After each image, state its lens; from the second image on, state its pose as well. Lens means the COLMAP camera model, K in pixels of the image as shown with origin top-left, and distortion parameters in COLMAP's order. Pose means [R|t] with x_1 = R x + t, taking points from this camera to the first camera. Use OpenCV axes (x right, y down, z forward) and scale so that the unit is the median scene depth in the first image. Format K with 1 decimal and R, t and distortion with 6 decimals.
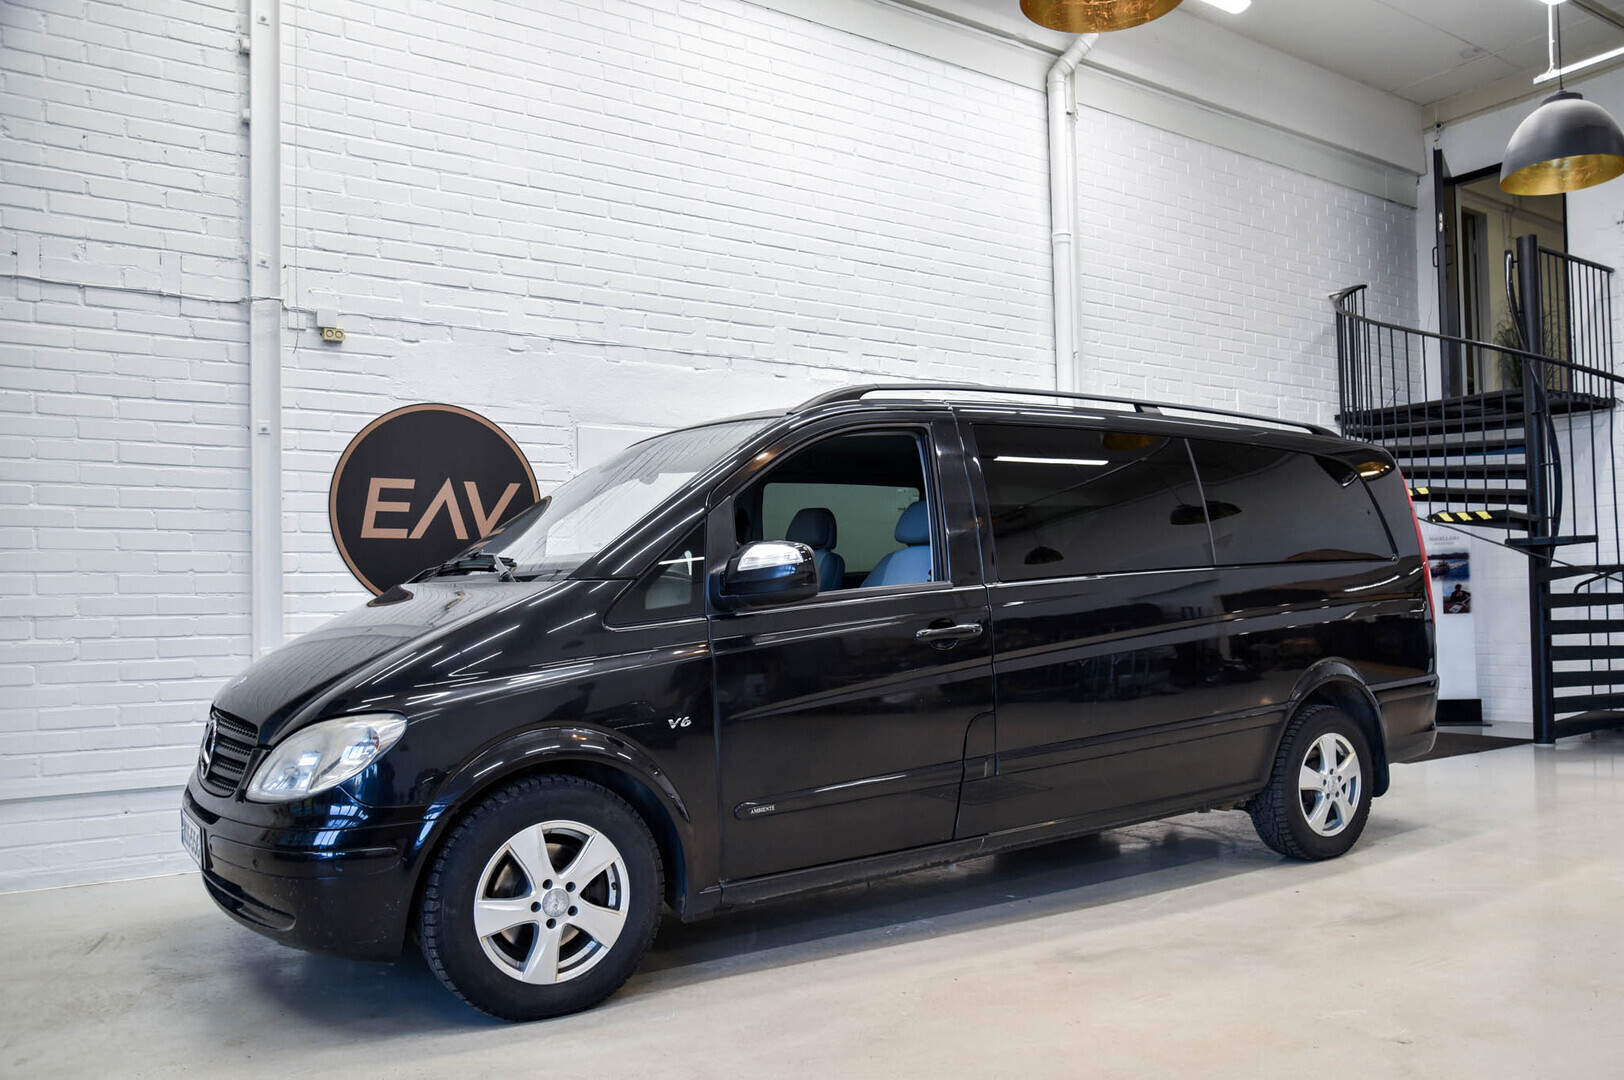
lens RADIAL K [[1268.6, 0, 812.0], [0, 1268.6, 540.0], [0, 0, 1]] dist [-0.069142, 0.045010]
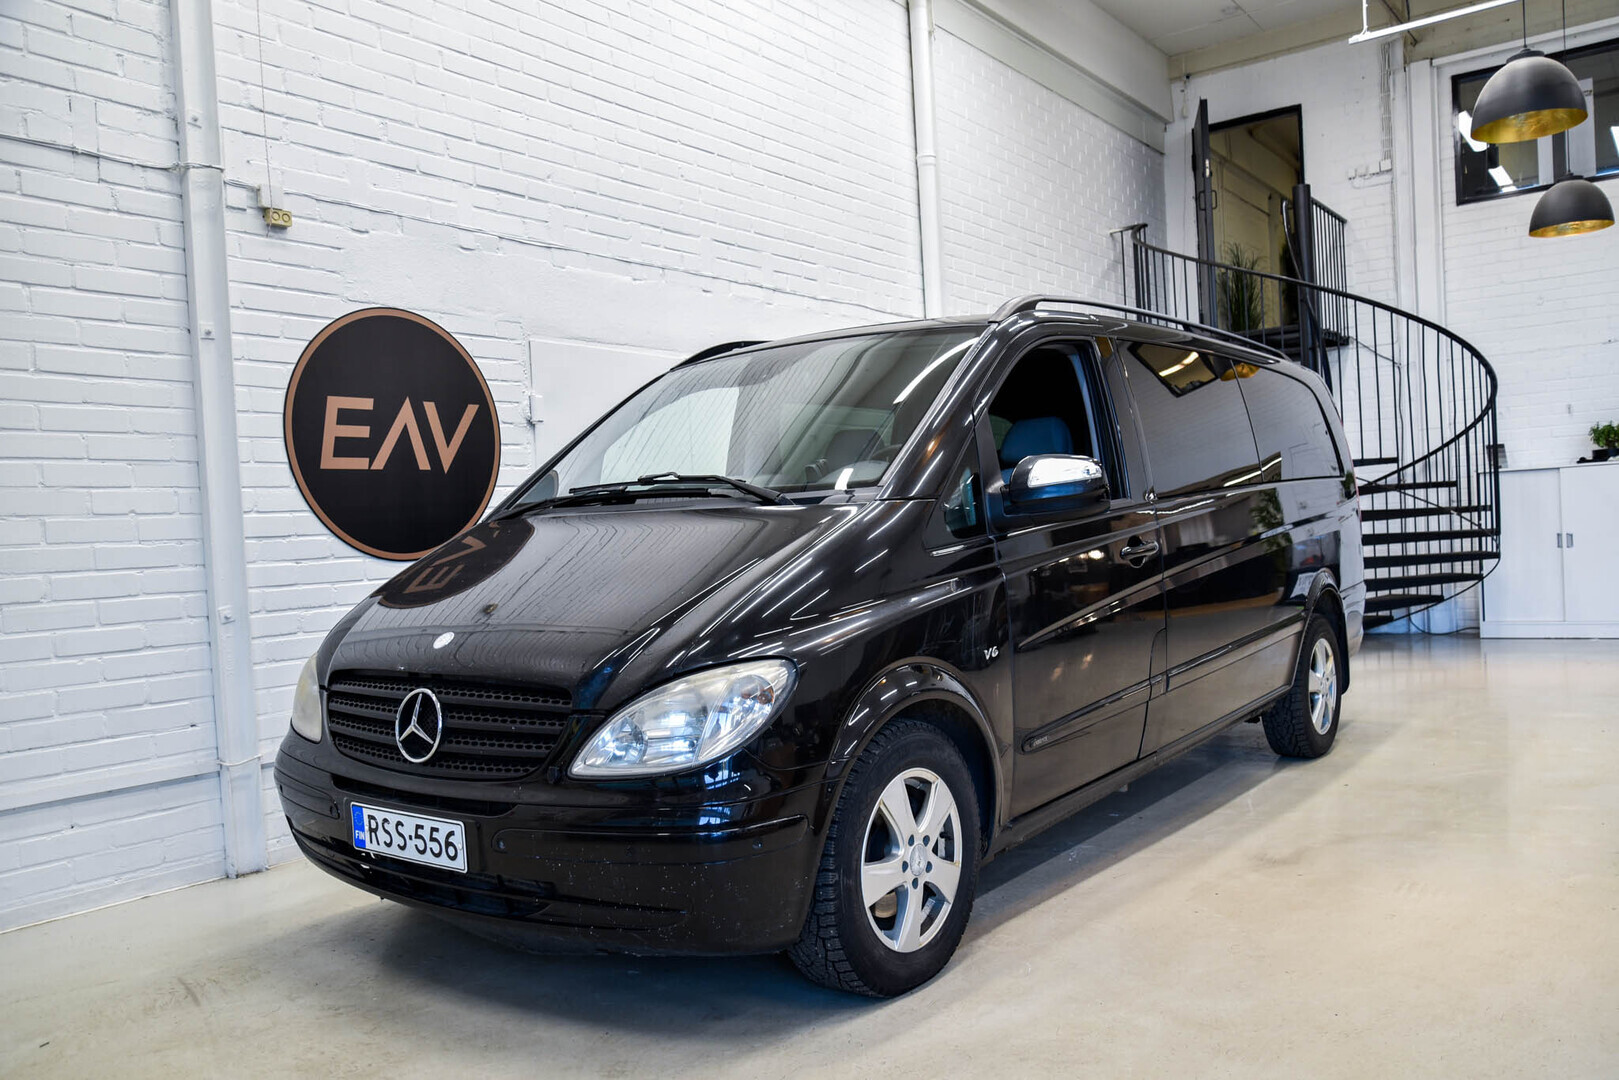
lens RADIAL K [[1303.0, 0, 809.5], [0, 1303.0, 540.0], [0, 0, 1]] dist [-0.057144, 0.044069]
pose [[0.944748, -0.030357, 0.326389, -0.347074], [0.015576, 0.998735, 0.047804, 0.009628], [-0.327428, -0.040078, 0.944026, 0.099192]]
